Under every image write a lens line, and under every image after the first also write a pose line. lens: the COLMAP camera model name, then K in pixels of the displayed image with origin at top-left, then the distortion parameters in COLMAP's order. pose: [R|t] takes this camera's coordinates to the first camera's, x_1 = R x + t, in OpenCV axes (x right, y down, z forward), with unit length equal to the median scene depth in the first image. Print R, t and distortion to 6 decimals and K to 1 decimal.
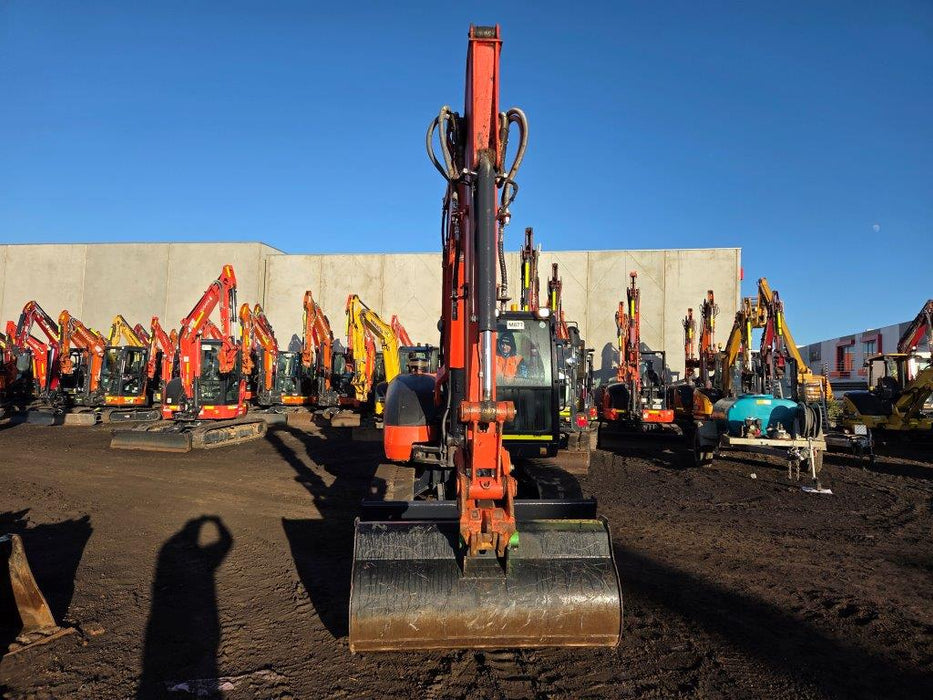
lens RADIAL K [[624.6, 0, 459.7], [0, 624.6, 340.4], [0, 0, 1]] dist [0.088667, -0.069399]
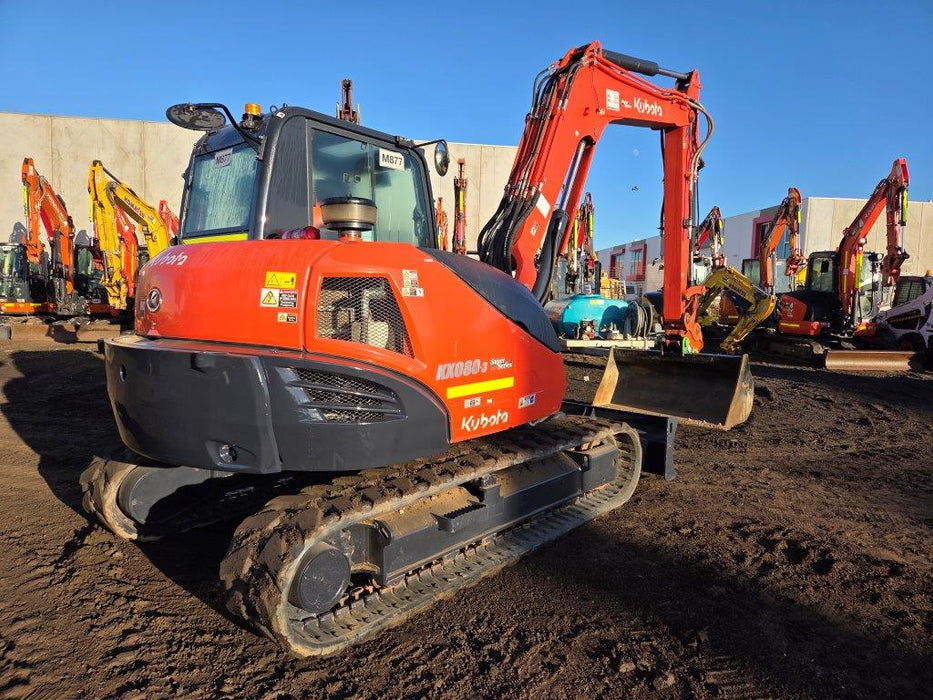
lens RADIAL K [[628.1, 0, 481.2], [0, 628.1, 344.3], [0, 0, 1]] dist [0.085522, -0.070300]
pose [[0.940715, -0.031703, 0.337714, -0.006523], [-0.020429, 0.988520, 0.149703, 0.015089], [-0.338583, -0.147727, 0.929268, 0.118687]]
